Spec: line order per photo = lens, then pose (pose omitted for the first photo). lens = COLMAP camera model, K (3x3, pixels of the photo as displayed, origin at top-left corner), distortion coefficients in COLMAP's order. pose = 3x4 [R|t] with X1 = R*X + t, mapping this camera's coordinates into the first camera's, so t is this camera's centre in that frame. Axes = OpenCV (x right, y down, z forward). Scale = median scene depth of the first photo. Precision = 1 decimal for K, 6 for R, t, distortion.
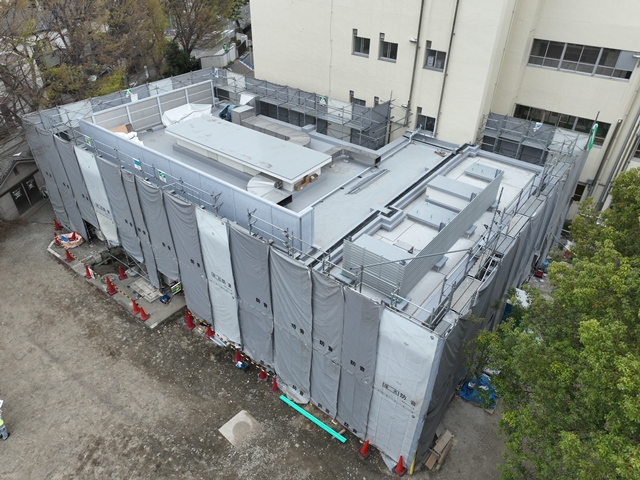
lens RADIAL K [[453.0, 0, 319.5], [0, 453.0, 238.5], [0, 0, 1]] dist [-0.003566, 0.025811]
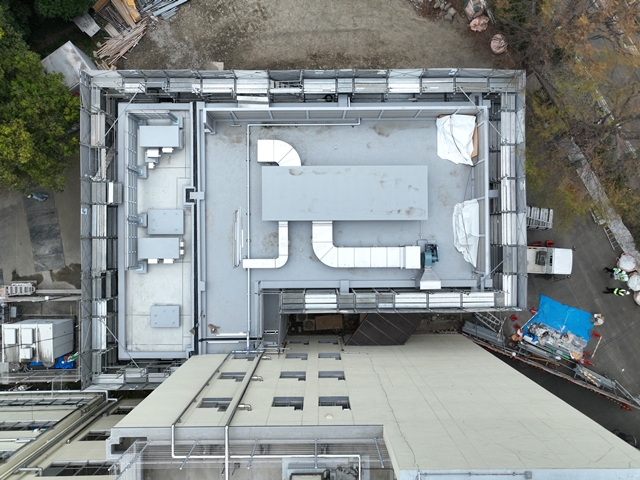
lens RADIAL K [[453.0, 0, 320.5], [0, 453.0, 238.7], [0, 0, 1]] dist [-0.003566, 0.025811]
pose [[-0.782298, 0.622559, -0.020765, -0.031811], [-0.372171, -0.440414, 0.817021, -1.095910], [0.499499, 0.646882, 0.576233, 0.415629]]
